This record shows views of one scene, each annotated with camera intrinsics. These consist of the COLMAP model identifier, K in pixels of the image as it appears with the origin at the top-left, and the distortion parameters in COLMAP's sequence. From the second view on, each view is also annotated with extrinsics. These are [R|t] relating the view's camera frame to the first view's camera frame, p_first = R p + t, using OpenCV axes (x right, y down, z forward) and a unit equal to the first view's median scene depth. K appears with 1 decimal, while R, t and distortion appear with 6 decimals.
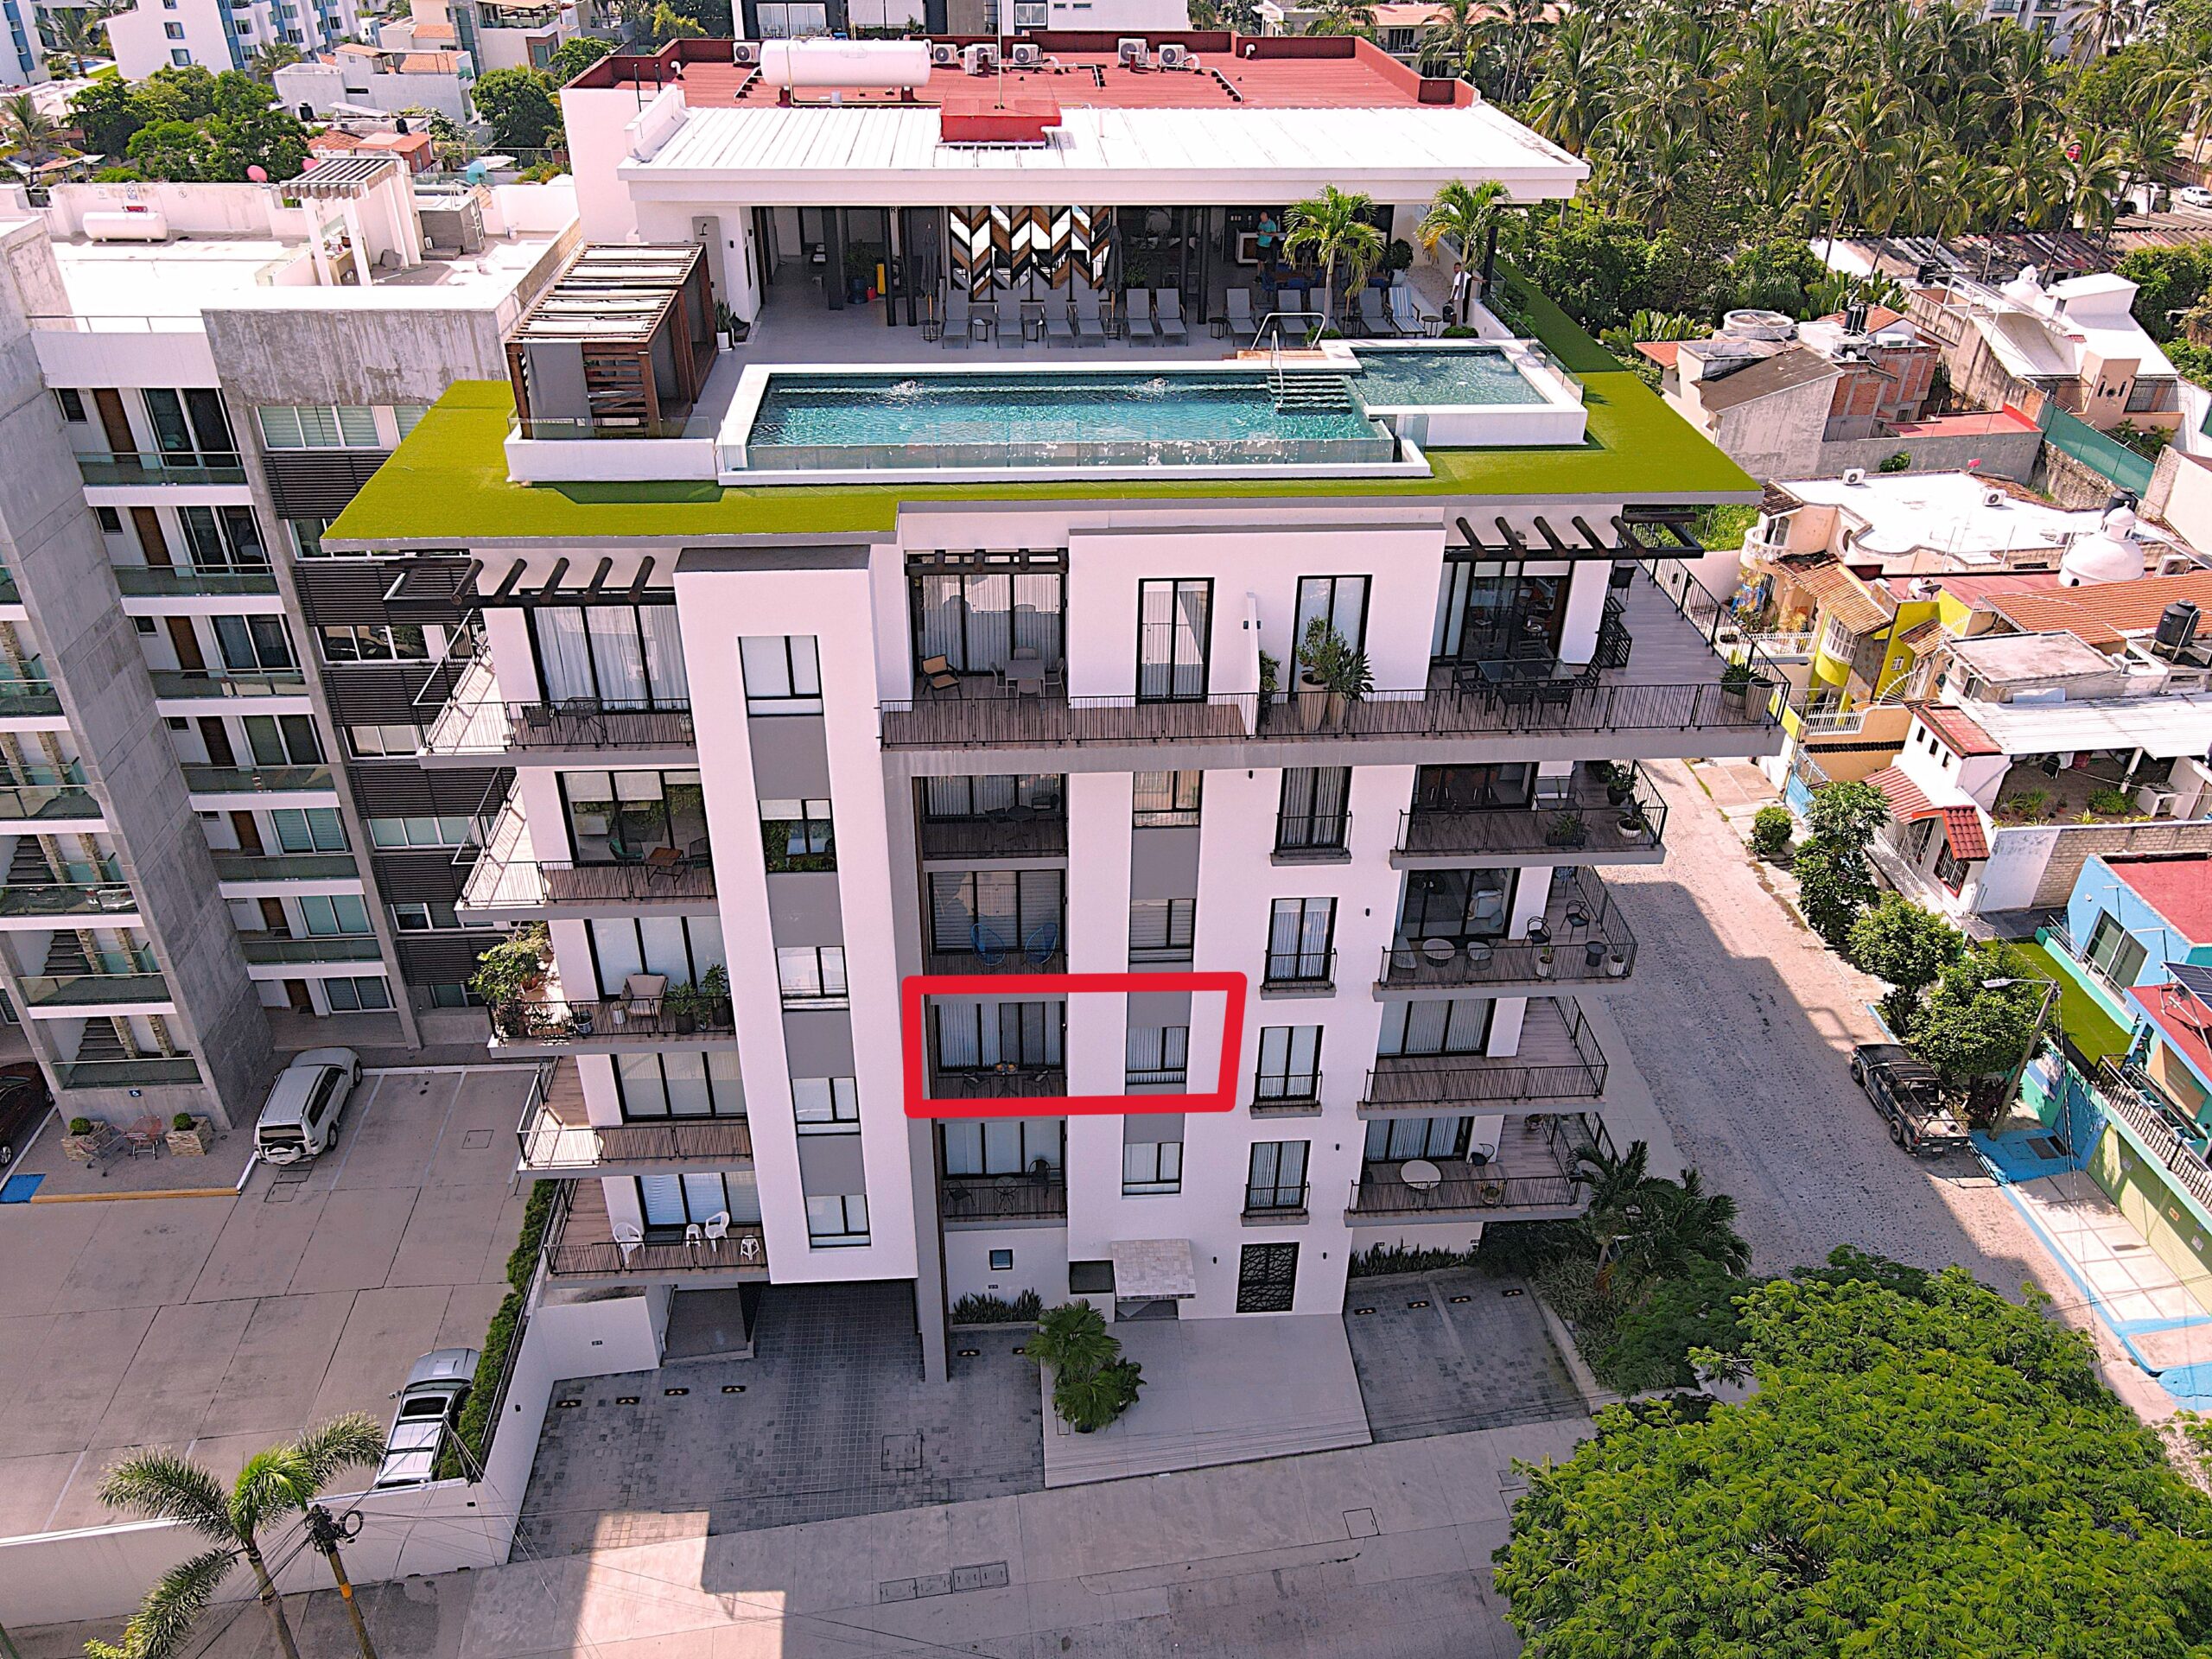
lens RADIAL K [[1627.1, 0, 1105.5], [0, 1627.1, 818.2], [0, 0, 1]] dist [0.003221, 0.015574]
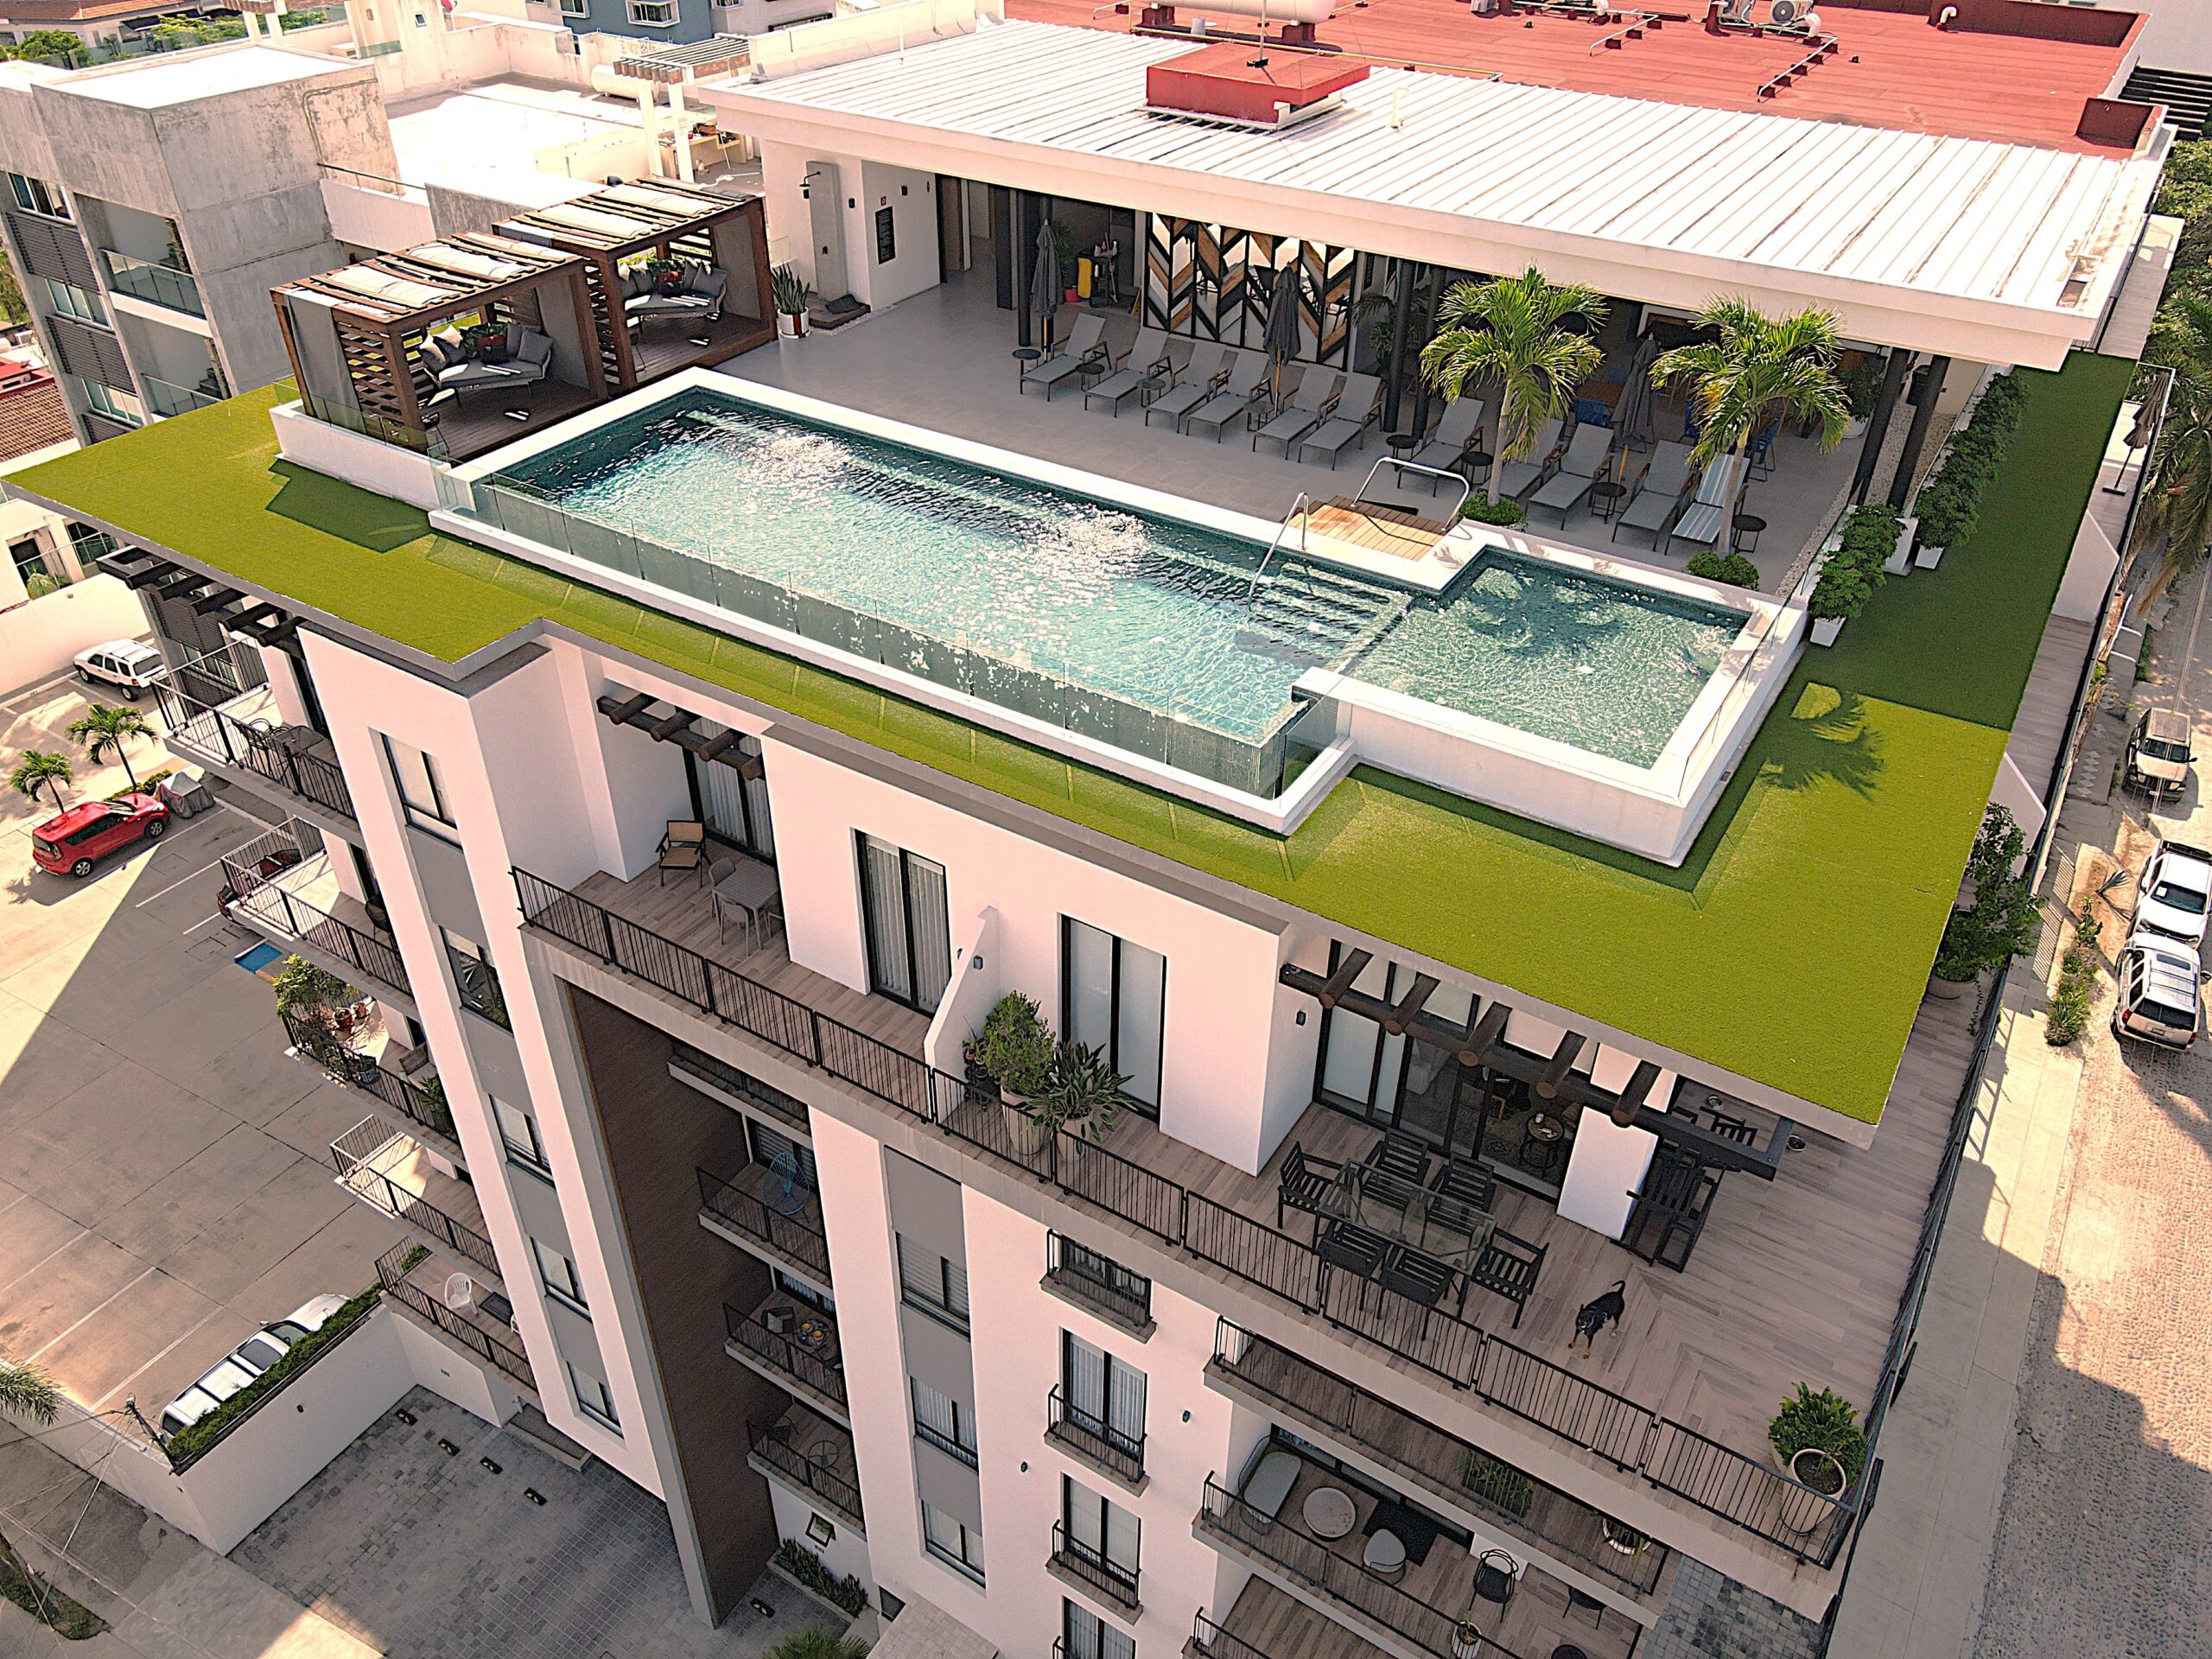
lens RADIAL K [[1627.1, 0, 1098.9], [0, 1627.1, 827.7], [0, 0, 1]] dist [0.003221, 0.015574]
pose [[0.804802, 0.344006, -0.483688, 0.319405], [-0.315271, 0.938212, 0.142694, -0.210129], [0.502890, 0.037653, 0.863530, 0.384078]]
